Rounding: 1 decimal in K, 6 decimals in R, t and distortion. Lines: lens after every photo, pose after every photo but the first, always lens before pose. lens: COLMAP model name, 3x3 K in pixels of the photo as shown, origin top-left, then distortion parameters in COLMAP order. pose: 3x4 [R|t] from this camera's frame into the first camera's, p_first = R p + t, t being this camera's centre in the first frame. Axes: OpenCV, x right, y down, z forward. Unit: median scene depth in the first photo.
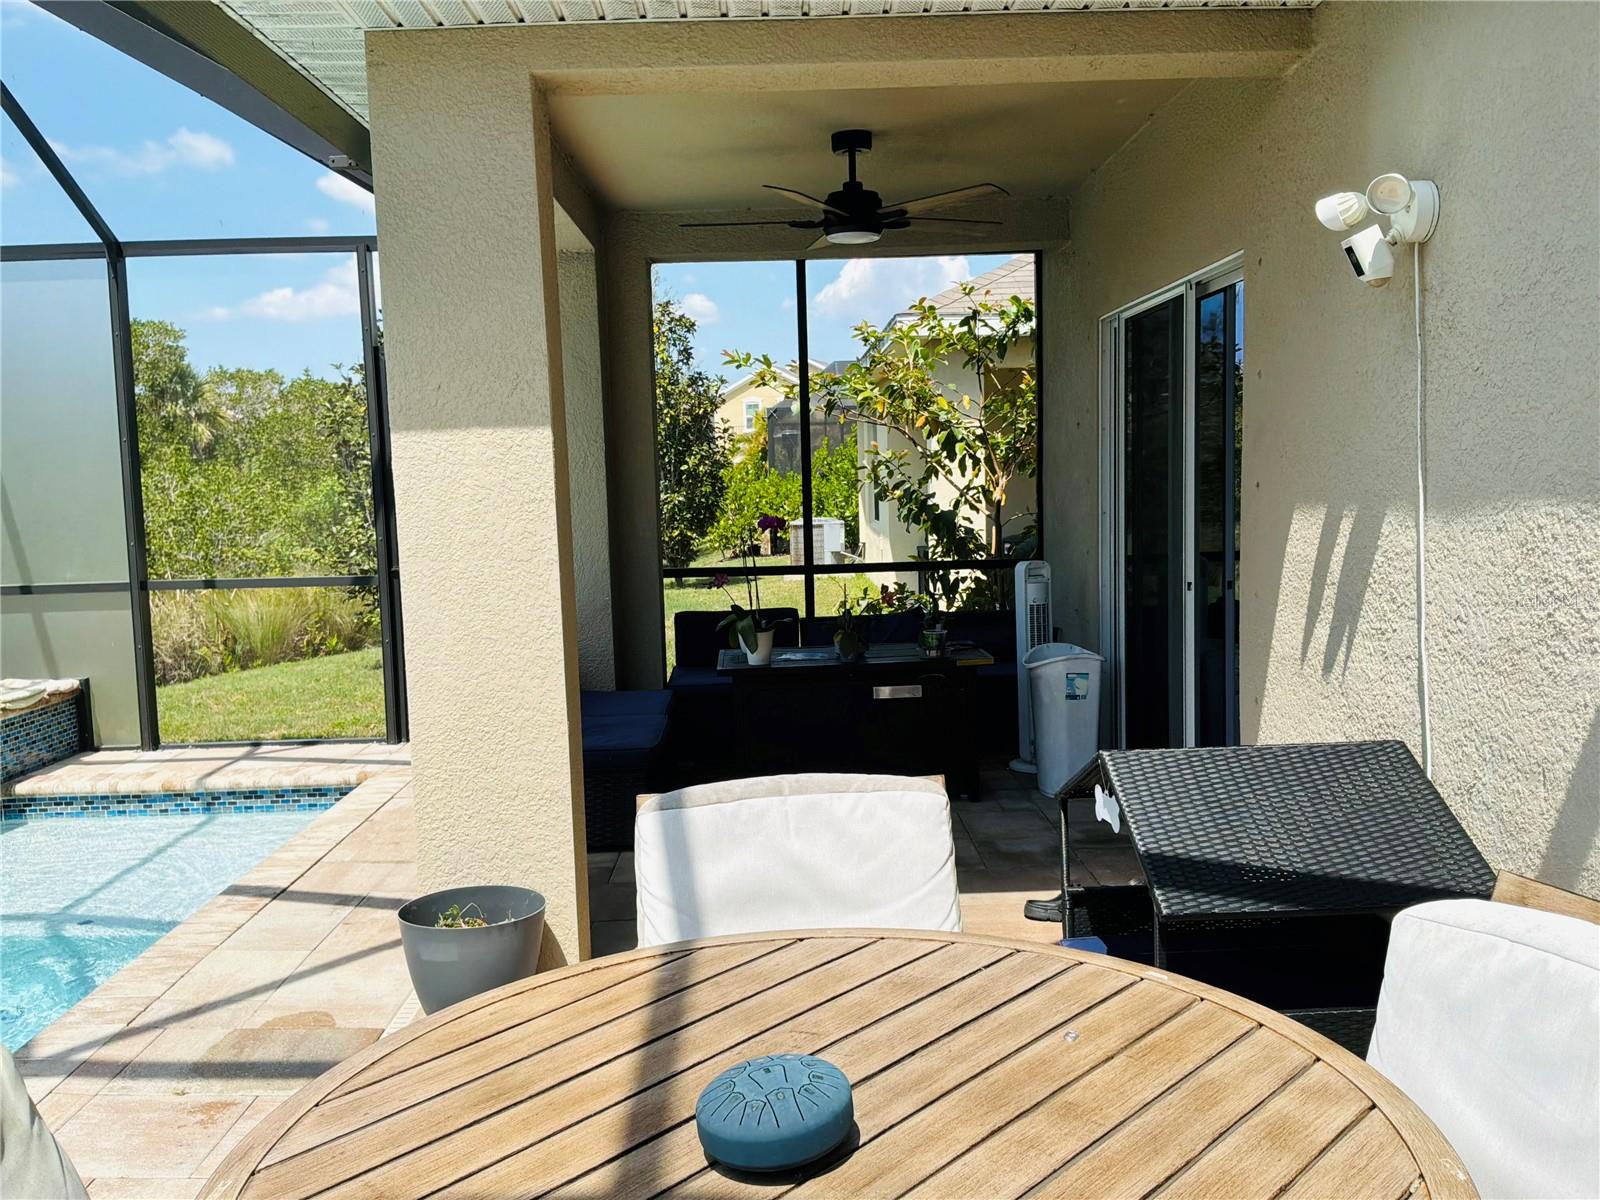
lens RADIAL K [[1306.4, 0, 800.0], [0, 1306.4, 600.0], [0, 0, 1]] dist [0.122571, 0.002549]
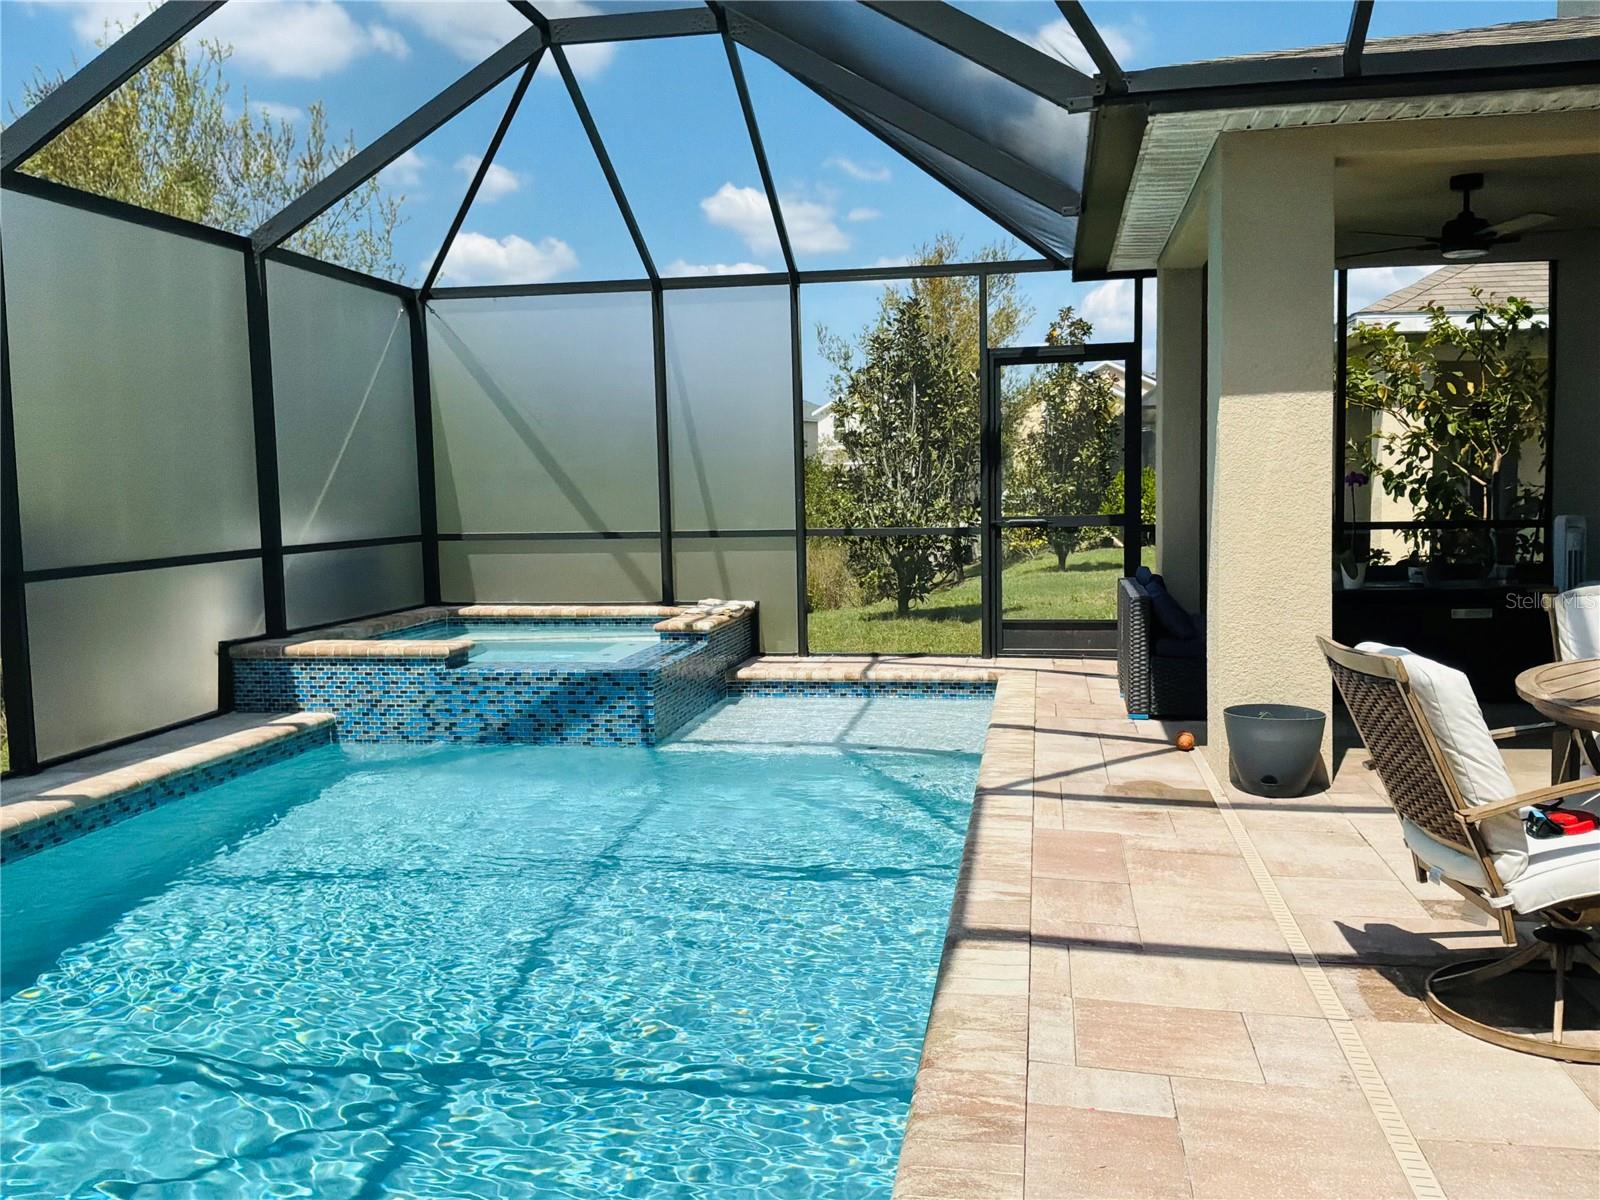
lens RADIAL K [[1293.4, 0, 800.0], [0, 1293.4, 600.0], [0, 0, 1]] dist [0.003683, 0.002676]
pose [[0.978191, 0.026038, -0.206067, -0.226711], [-0.026627, 0.999645, -0.000088, 0.056902], [0.205992, 0.005573, 0.978538, -0.260368]]
